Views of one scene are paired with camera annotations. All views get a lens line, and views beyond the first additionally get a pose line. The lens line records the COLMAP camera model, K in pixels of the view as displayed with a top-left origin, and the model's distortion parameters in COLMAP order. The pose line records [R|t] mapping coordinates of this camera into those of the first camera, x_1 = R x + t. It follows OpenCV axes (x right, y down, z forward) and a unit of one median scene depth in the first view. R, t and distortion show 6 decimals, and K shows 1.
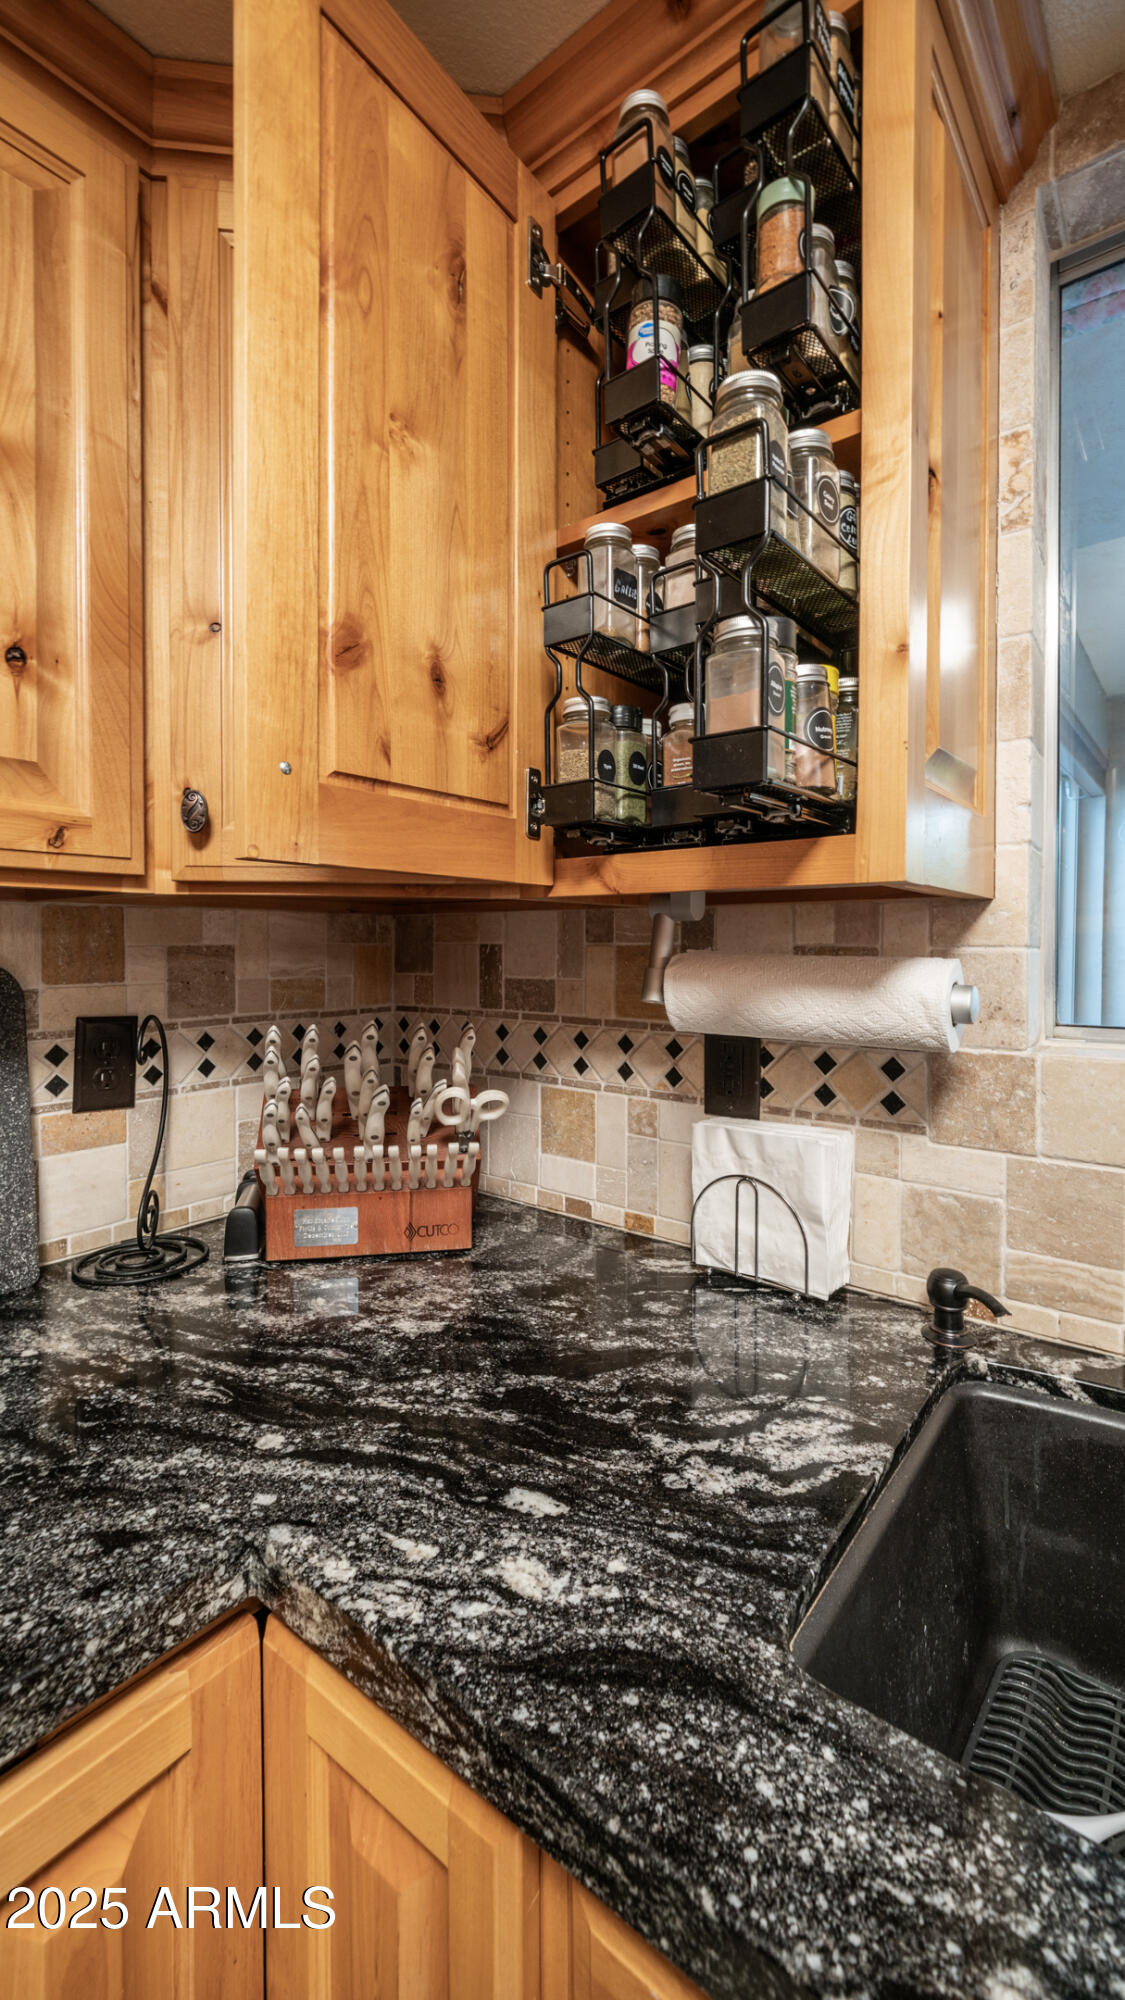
lens RADIAL K [[830.8, 0, 560.2], [0, 830.8, 958.3], [0, 0, 1]] dist [0.006174, 0.000149]
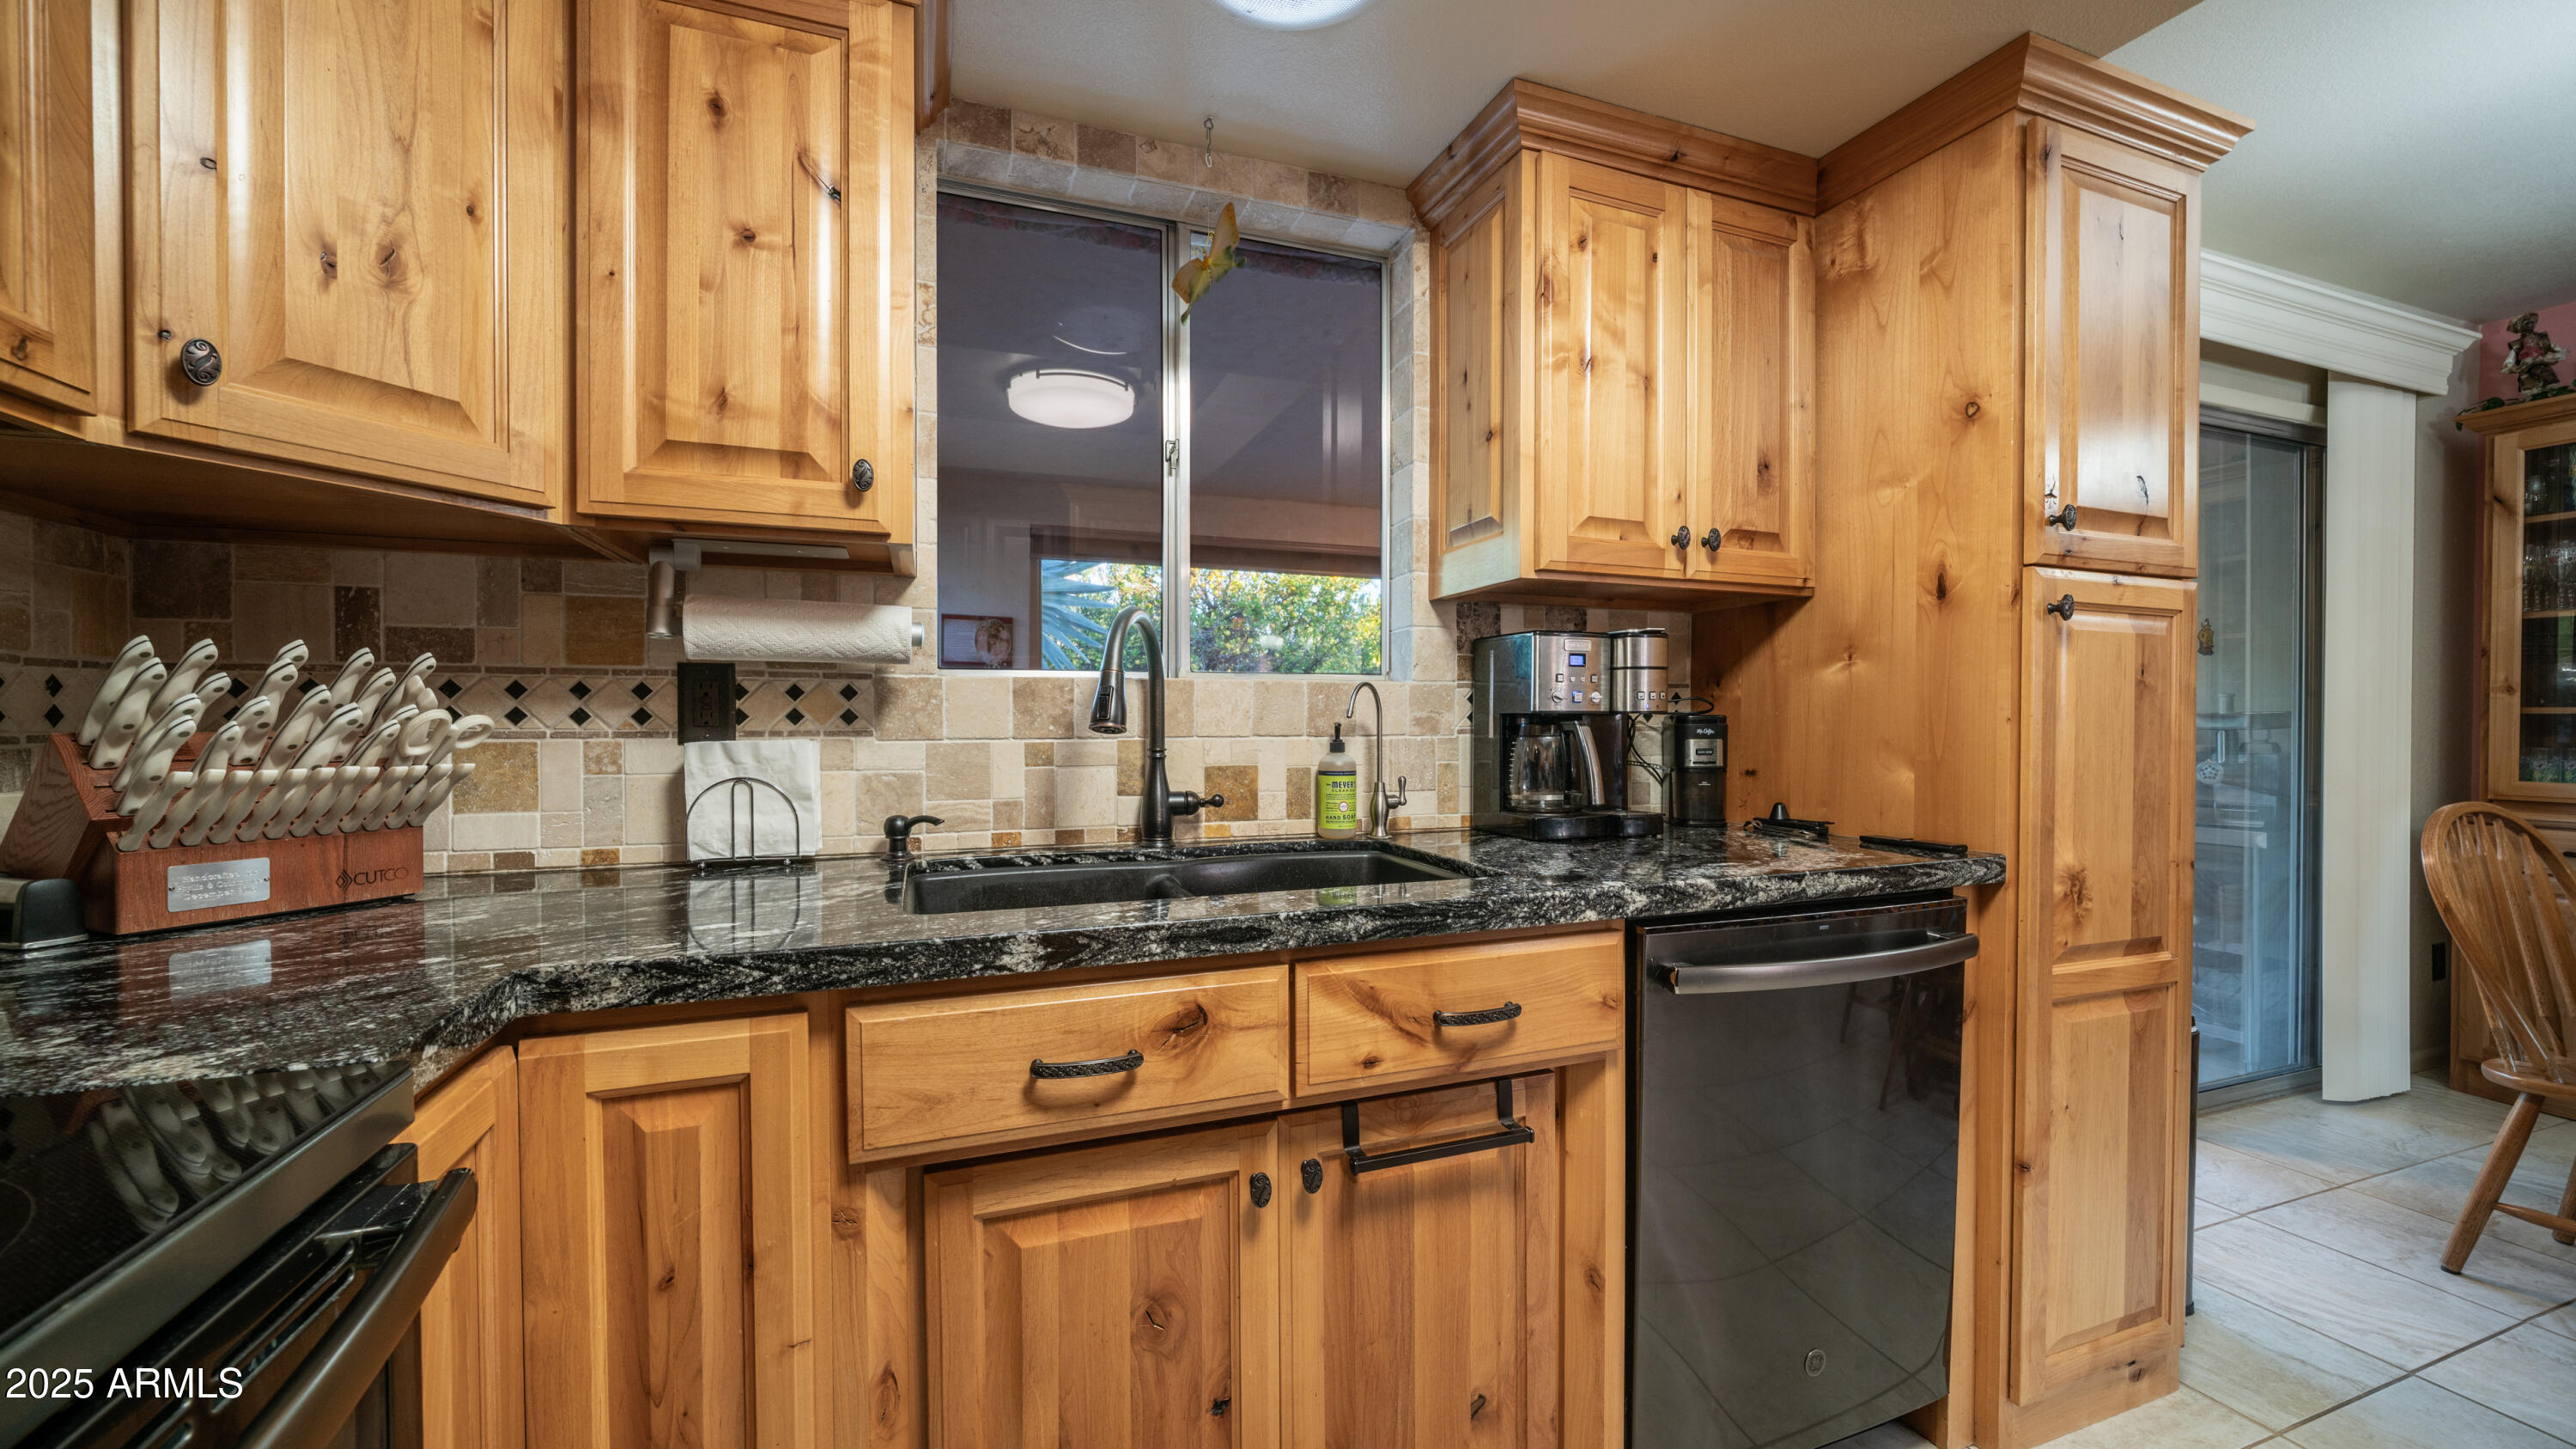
lens RADIAL K [[950.4, 0, 1270.3], [0, 950.4, 734.4], [0, 0, 1]] dist [-0.008252, 0.000129]
pose [[0.519274, -0.012887, 0.854511, -0.555053], [0.015911, 0.999859, 0.005411, 0.188926], [-0.854460, 0.010787, 0.519405, -0.411295]]
